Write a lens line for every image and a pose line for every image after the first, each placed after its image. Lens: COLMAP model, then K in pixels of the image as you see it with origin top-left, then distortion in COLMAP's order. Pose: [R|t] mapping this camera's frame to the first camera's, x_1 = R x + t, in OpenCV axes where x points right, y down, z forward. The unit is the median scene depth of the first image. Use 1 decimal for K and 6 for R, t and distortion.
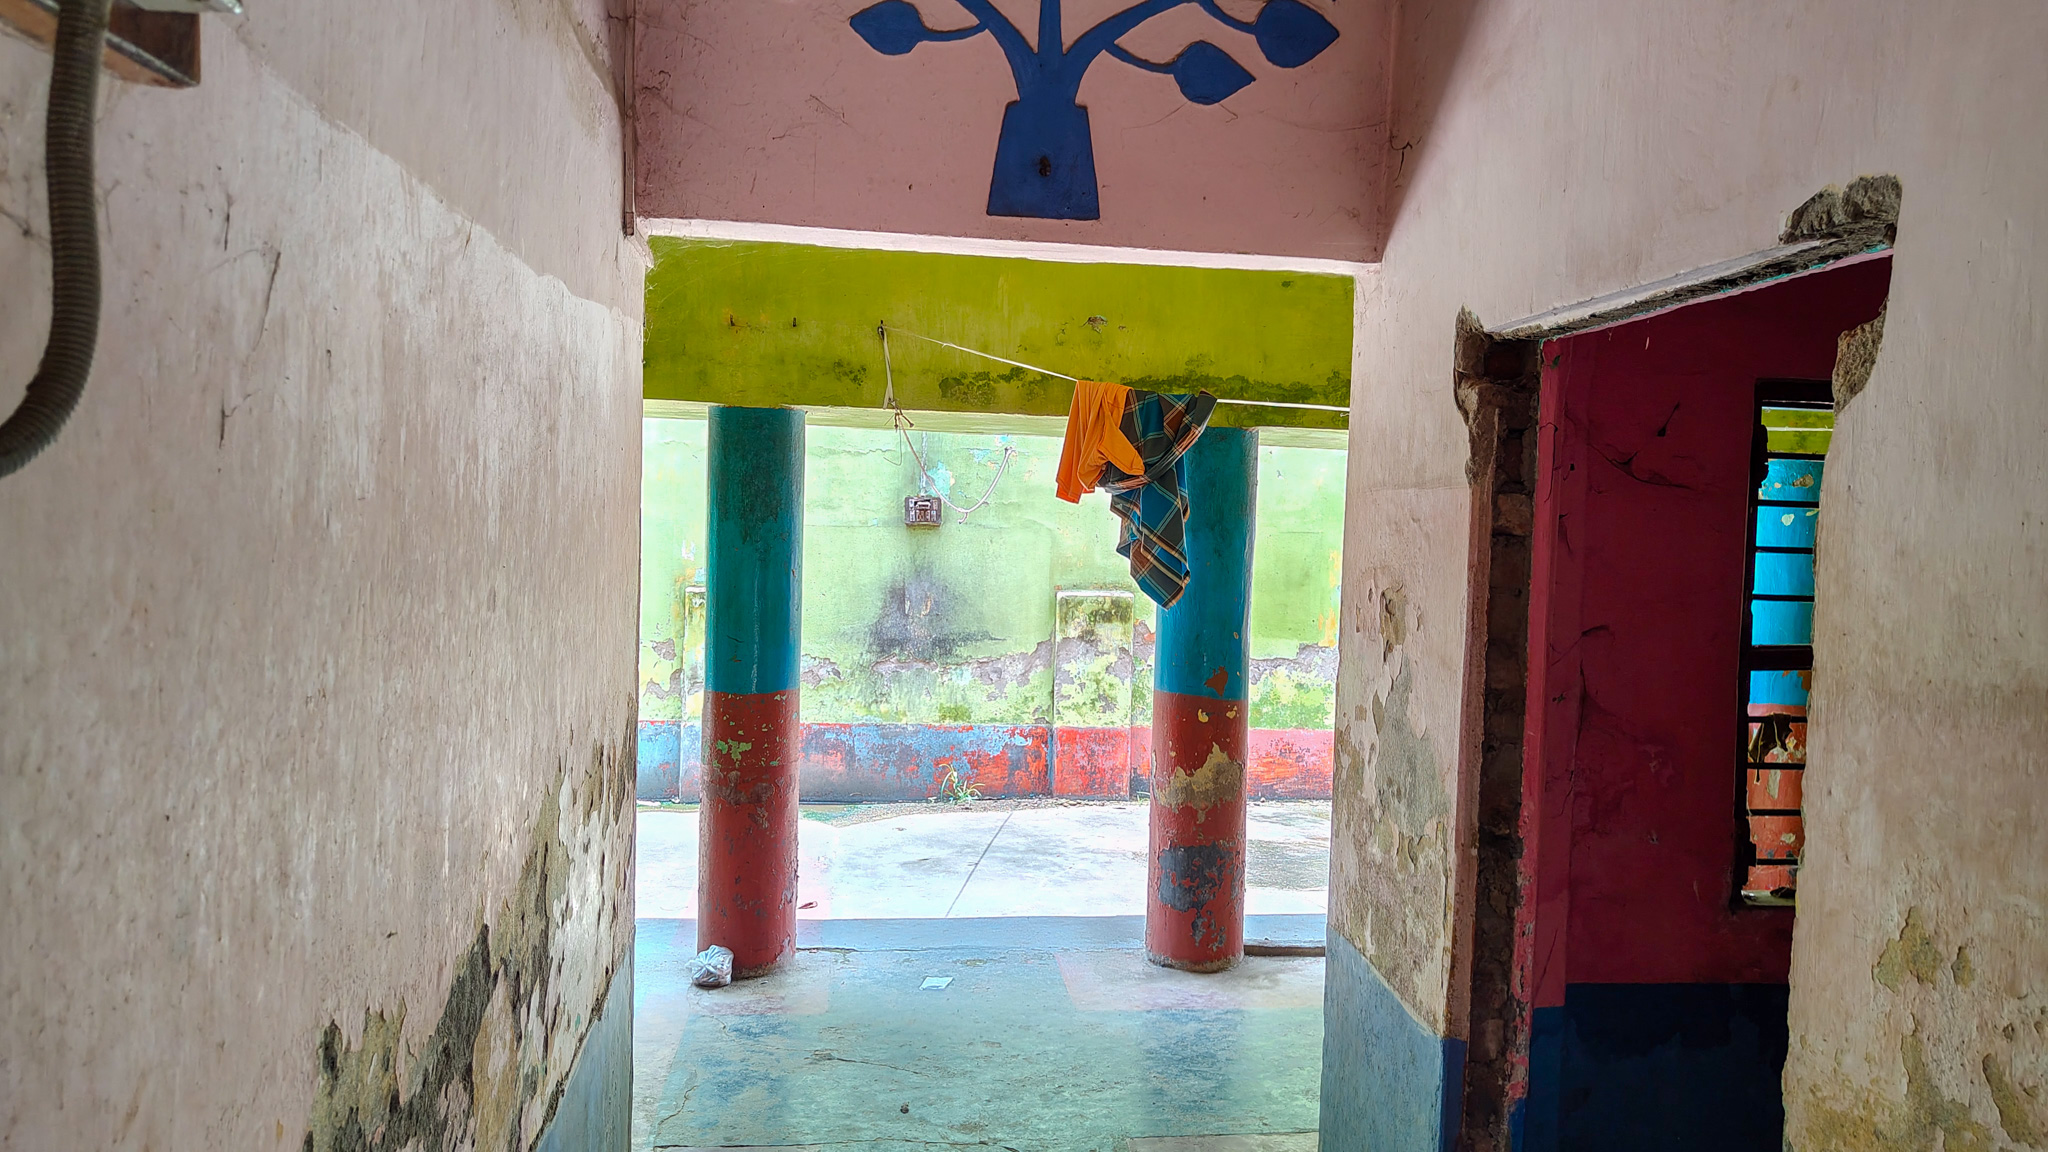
lens RADIAL K [[1467.6, 0, 1020.3], [0, 1467.6, 583.3], [0, 0, 1]] dist [0.019508, -0.020105]
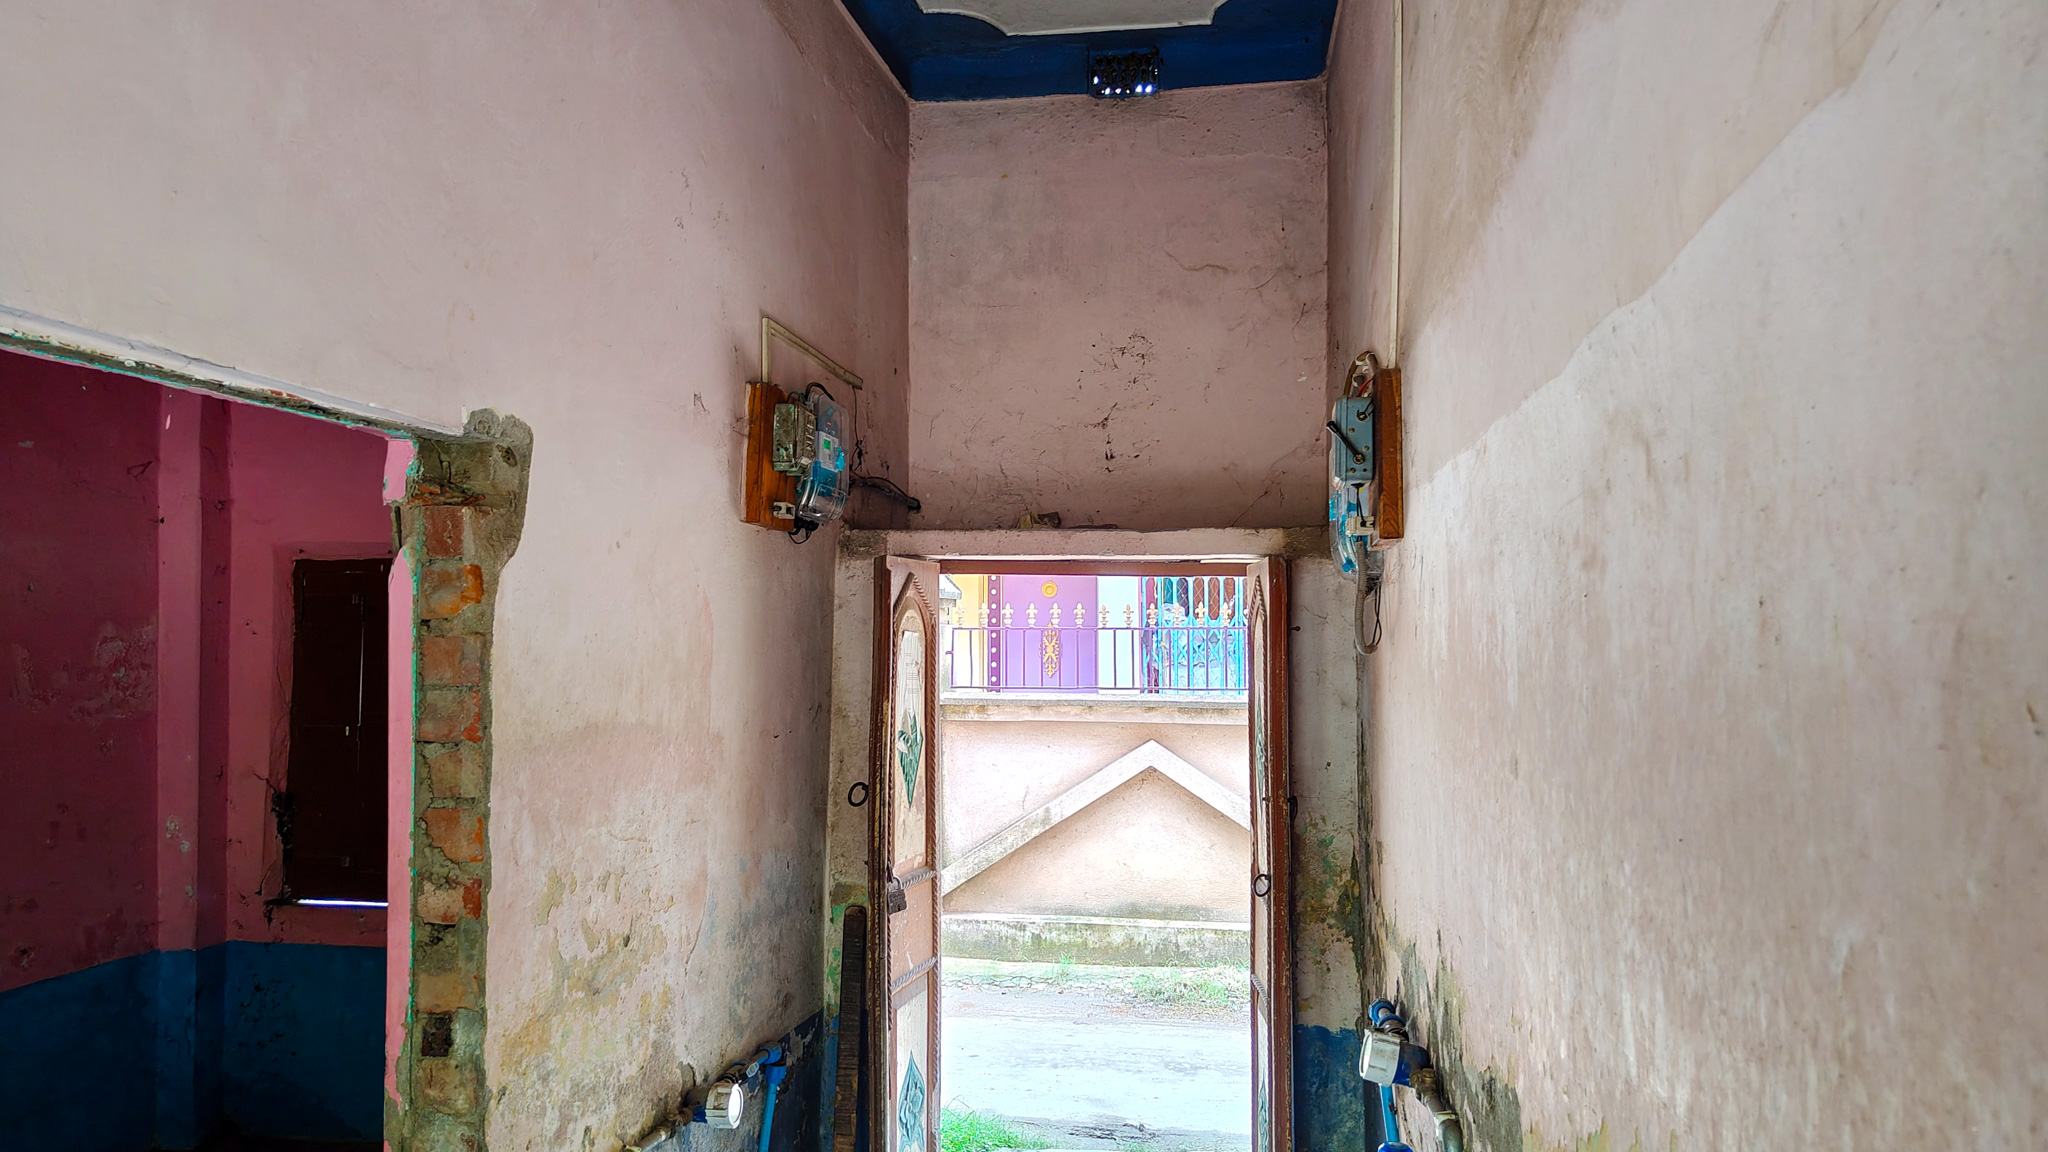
lens RADIAL K [[1467.6, 0, 1023.0], [0, 1467.6, 580.8], [0, 0, 1]] dist [0.019508, -0.020105]
pose [[-0.962733, -0.023321, 0.269446, -0.344506], [-0.020117, 0.999690, 0.014646, -0.137878], [-0.269704, 0.008680, -0.962904, 2.320760]]
